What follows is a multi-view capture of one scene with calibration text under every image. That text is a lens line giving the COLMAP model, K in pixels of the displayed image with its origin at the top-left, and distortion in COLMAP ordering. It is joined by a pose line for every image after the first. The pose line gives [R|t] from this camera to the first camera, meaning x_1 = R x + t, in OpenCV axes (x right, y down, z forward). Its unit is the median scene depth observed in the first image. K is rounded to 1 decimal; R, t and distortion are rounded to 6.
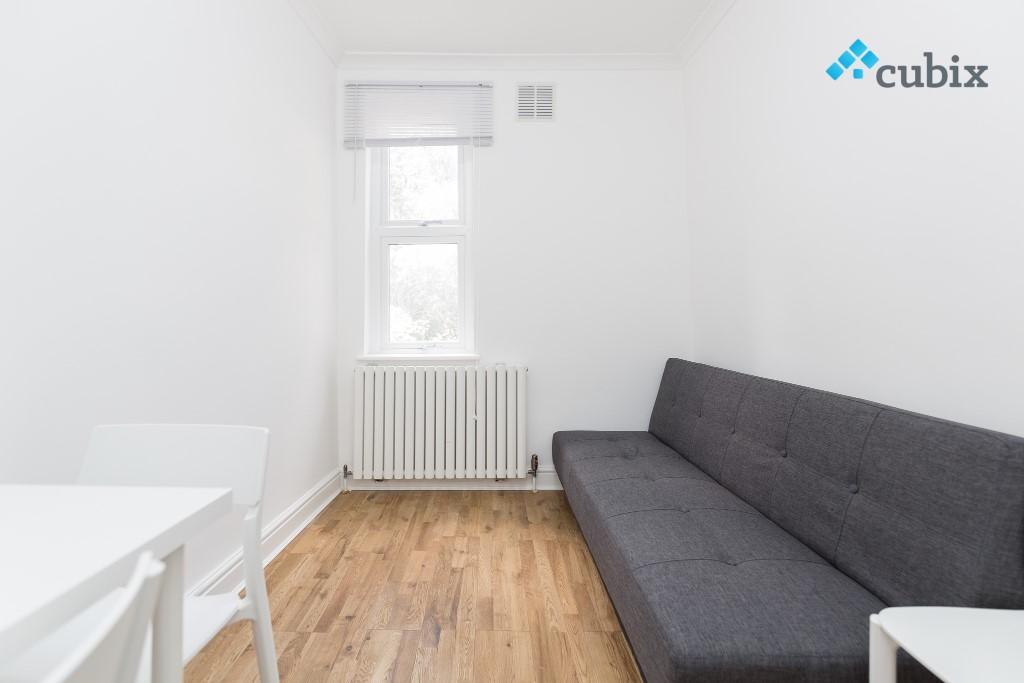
lens RADIAL K [[471.5, 0, 510.5], [0, 471.5, 302.7], [0, 0, 1]] dist [-0.001250, 0.000044]
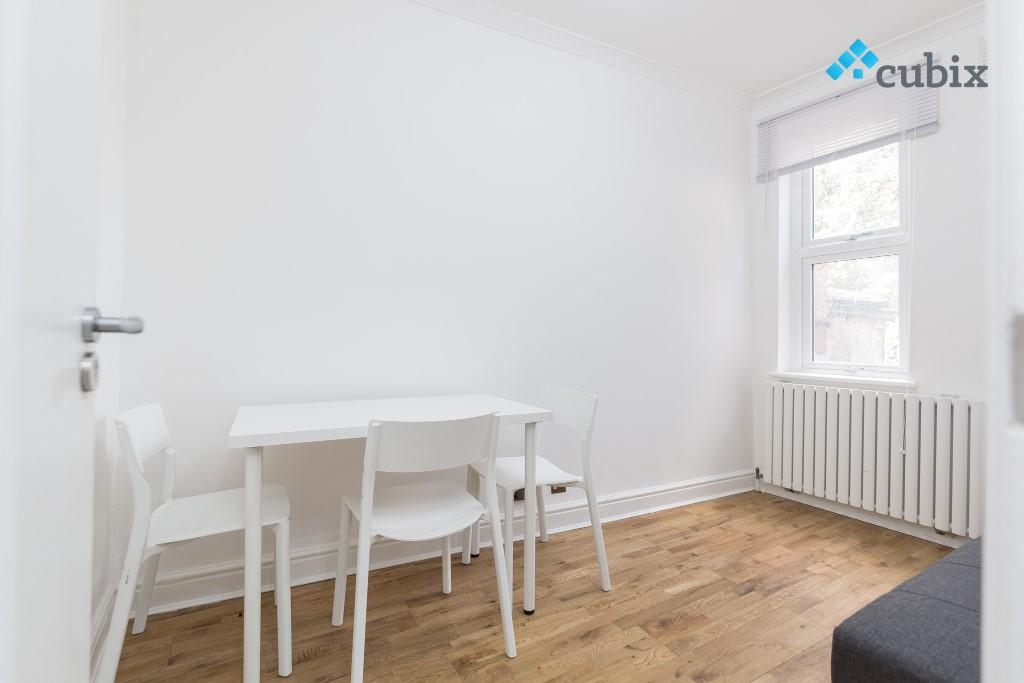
lens RADIAL K [[455.0, 0, 511.3], [0, 455.0, 330.5], [0, 0, 1]] dist [0.001012, 0.000466]
pose [[0.549046, 0.004635, -0.835779, 0.253846], [0.014936, 0.999771, 0.015356, -0.008859], [0.835659, -0.020914, 0.548851, -0.087520]]
